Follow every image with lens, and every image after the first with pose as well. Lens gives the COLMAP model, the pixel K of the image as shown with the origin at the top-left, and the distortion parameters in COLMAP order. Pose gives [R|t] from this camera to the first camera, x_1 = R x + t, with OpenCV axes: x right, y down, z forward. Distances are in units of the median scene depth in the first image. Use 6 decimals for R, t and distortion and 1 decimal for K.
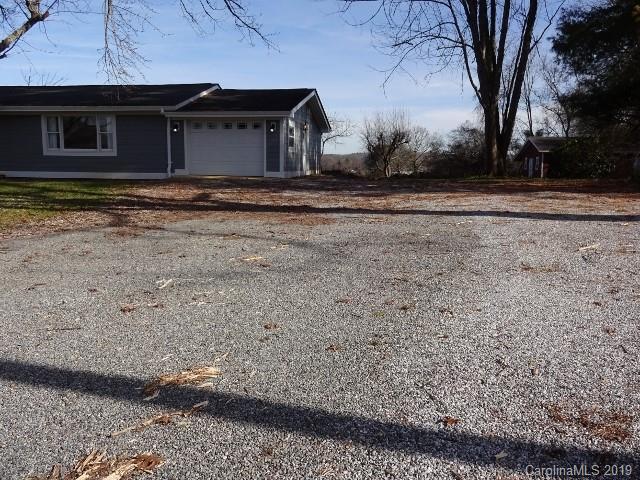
lens RADIAL K [[559.9, 0, 320.0], [0, 559.9, 240.0], [0, 0, 1]] dist [0.001518, 0.004162]
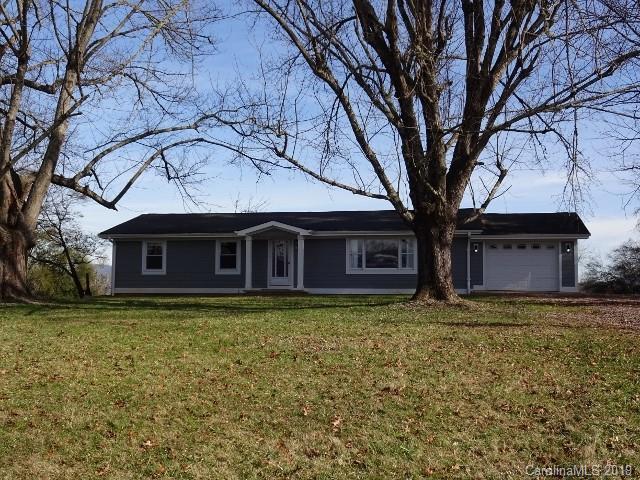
lens RADIAL K [[747.9, 0, 320.0], [0, 747.9, 240.0], [0, 0, 1]] dist [-0.005613, -0.003579]
pose [[0.999678, -0.007790, -0.024151, -0.517167], [0.002637, 0.978459, -0.206422, 0.089484], [0.025238, 0.206292, 0.978165, -0.469276]]
